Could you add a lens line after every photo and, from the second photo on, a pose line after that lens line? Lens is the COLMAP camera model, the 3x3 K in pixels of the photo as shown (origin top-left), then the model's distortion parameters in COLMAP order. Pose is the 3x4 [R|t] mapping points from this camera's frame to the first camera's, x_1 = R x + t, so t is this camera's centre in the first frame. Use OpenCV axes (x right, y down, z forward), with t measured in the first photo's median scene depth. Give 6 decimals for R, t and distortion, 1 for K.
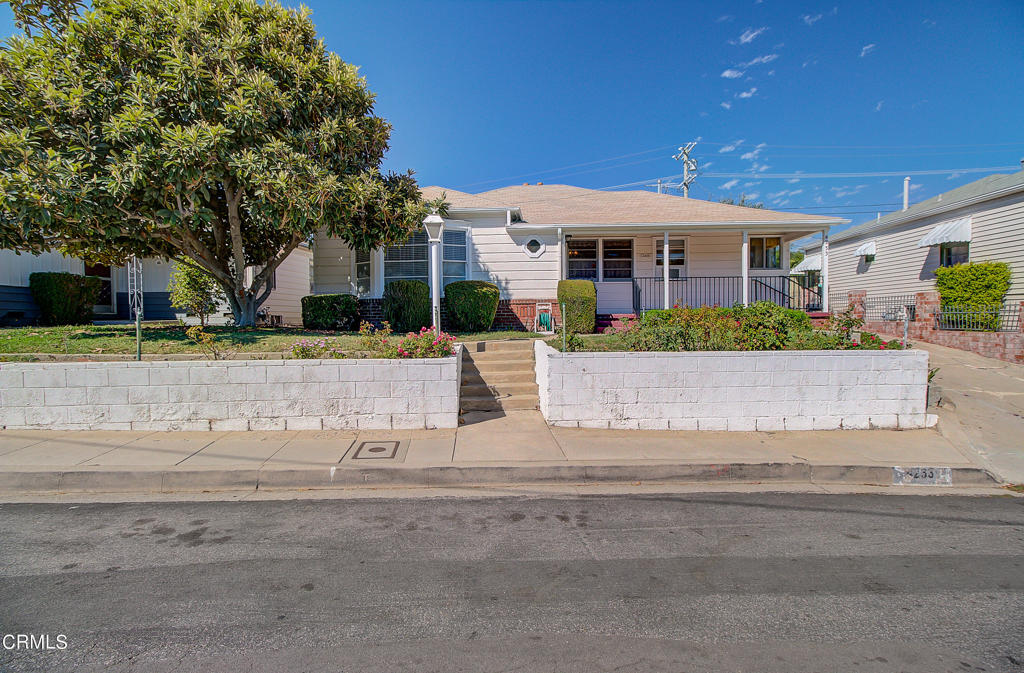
lens RADIAL K [[466.7, 0, 529.0], [0, 466.7, 331.3], [0, 0, 1]] dist [-0.018625, 0.013867]
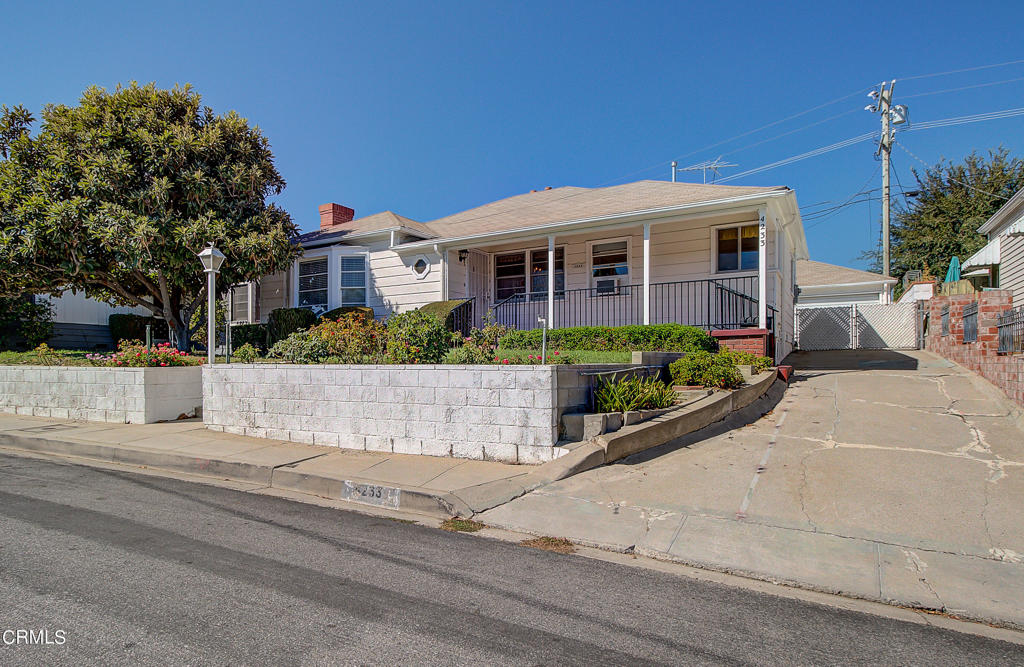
lens RADIAL K [[597.7, 0, 512.0], [0, 597.7, 369.3], [0, 0, 1]] dist [0.012399, -0.000071]
pose [[0.872676, 0.006307, -0.488259, 1.285228], [-0.015769, 0.999759, -0.015270, 0.064309], [0.488045, 0.021025, 0.872565, 0.090332]]
